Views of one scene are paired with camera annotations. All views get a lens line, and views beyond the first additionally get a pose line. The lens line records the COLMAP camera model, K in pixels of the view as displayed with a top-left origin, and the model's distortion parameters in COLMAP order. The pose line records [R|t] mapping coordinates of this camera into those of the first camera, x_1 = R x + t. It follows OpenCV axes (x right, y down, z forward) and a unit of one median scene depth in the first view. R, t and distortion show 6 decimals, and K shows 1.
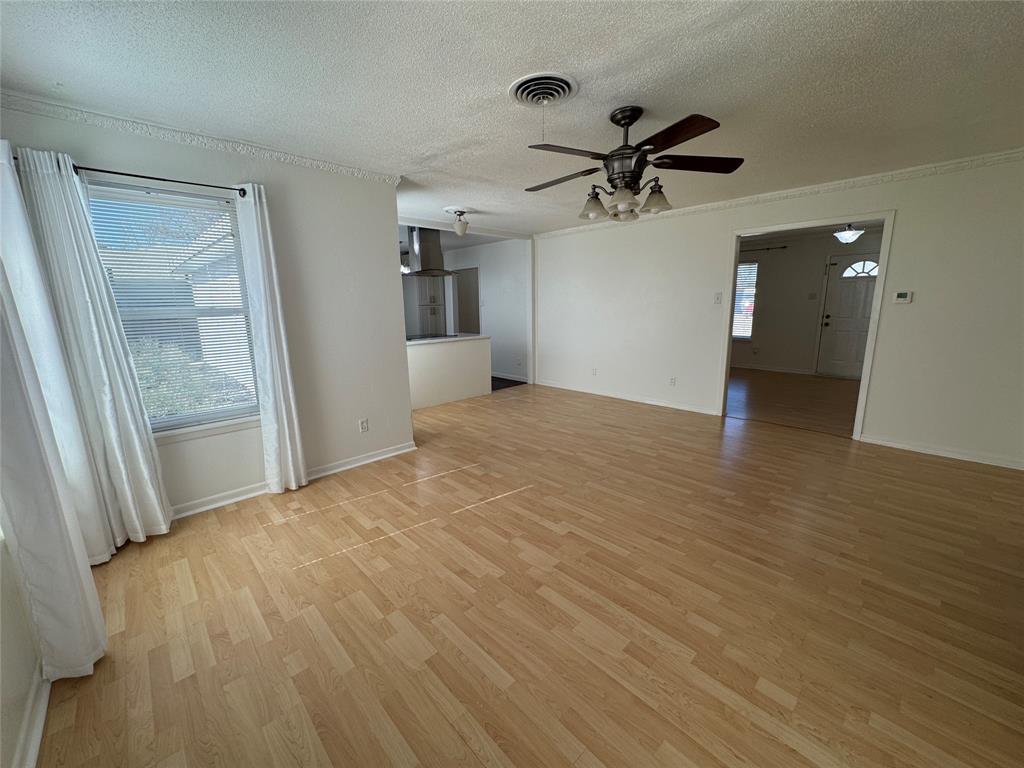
lens RADIAL K [[412.6, 0, 507.1], [0, 412.6, 381.5], [0, 0, 1]] dist [-0.002447, 0.000185]
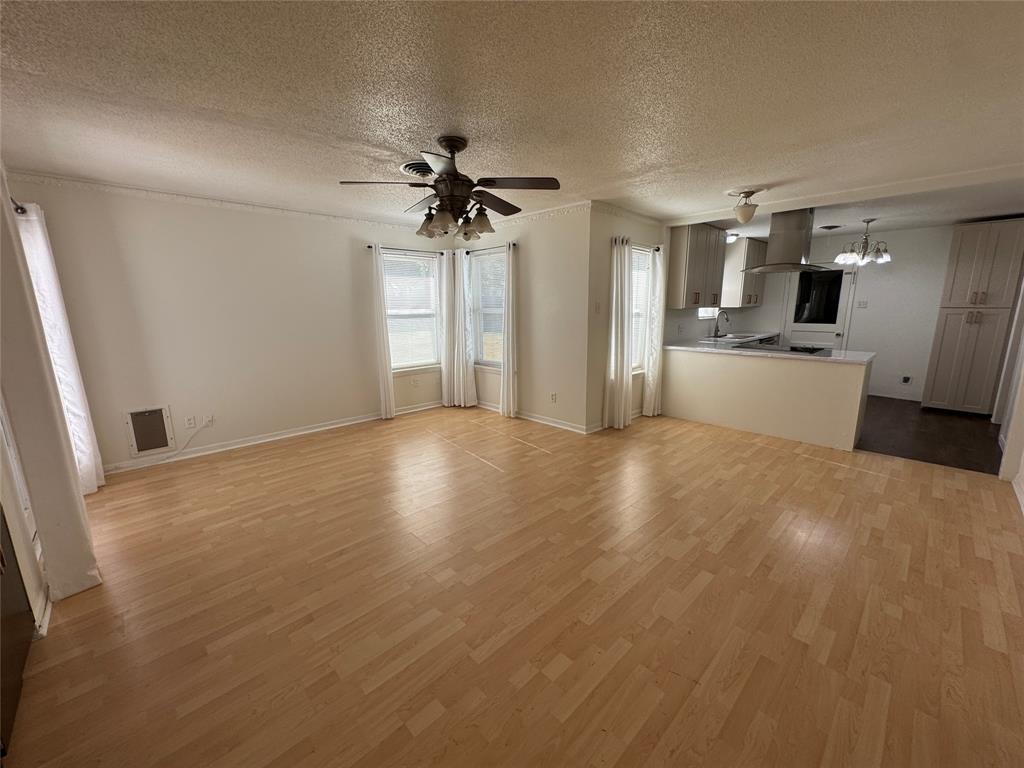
lens RADIAL K [[412.6, 0, 515.0], [0, 412.6, 374.7], [0, 0, 1]] dist [-0.002447, 0.000185]
pose [[0.018093, 0.186375, -0.982312, 1.069808], [-0.179684, 0.967083, 0.180176, -0.206406], [0.983558, 0.173245, 0.050986, 0.876448]]
